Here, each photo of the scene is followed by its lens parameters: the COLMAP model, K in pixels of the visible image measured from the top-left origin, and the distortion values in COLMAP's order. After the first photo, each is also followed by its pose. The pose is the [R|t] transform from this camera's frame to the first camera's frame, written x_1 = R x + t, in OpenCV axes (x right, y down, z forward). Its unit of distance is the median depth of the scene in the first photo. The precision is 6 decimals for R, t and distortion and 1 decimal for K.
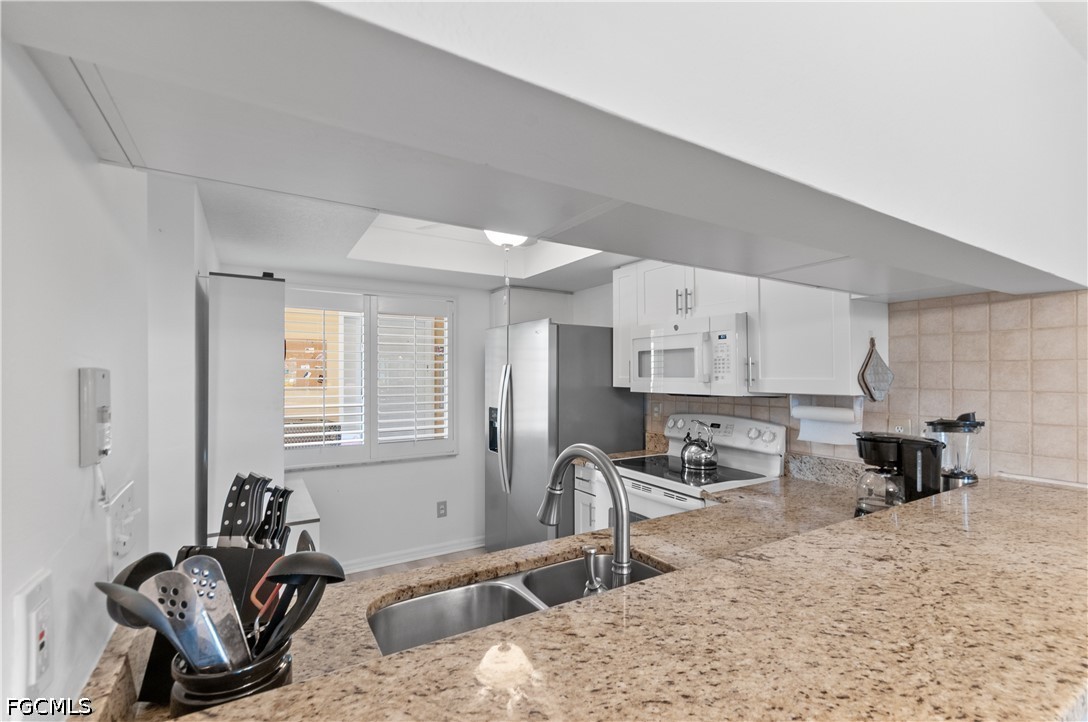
lens RADIAL K [[476.8, 0, 542.1], [0, 476.8, 373.6], [0, 0, 1]] dist [0.000485, 0.000032]
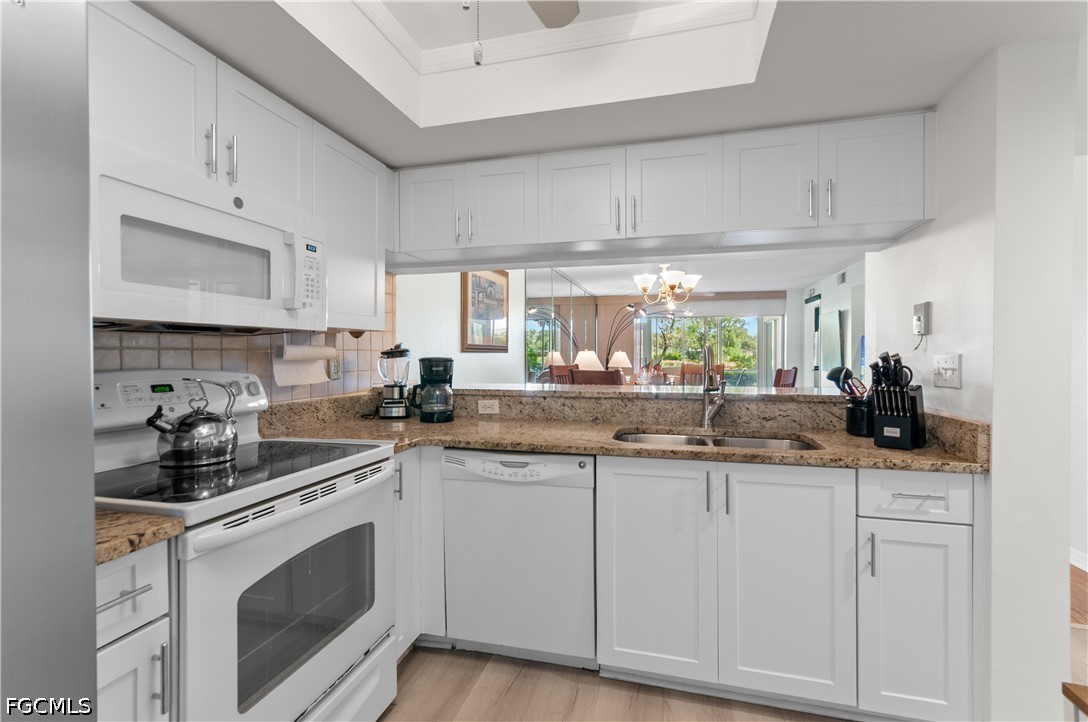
lens RADIAL K [[482.6, 0, 547.4], [0, 482.6, 359.5], [0, 0, 1]] dist [0.000581, 0.000059]
pose [[-0.689535, -0.012521, 0.724144, -0.387285], [-0.002830, 0.999889, 0.014595, 0.077309], [-0.724246, 0.008015, -0.689495, 1.226164]]
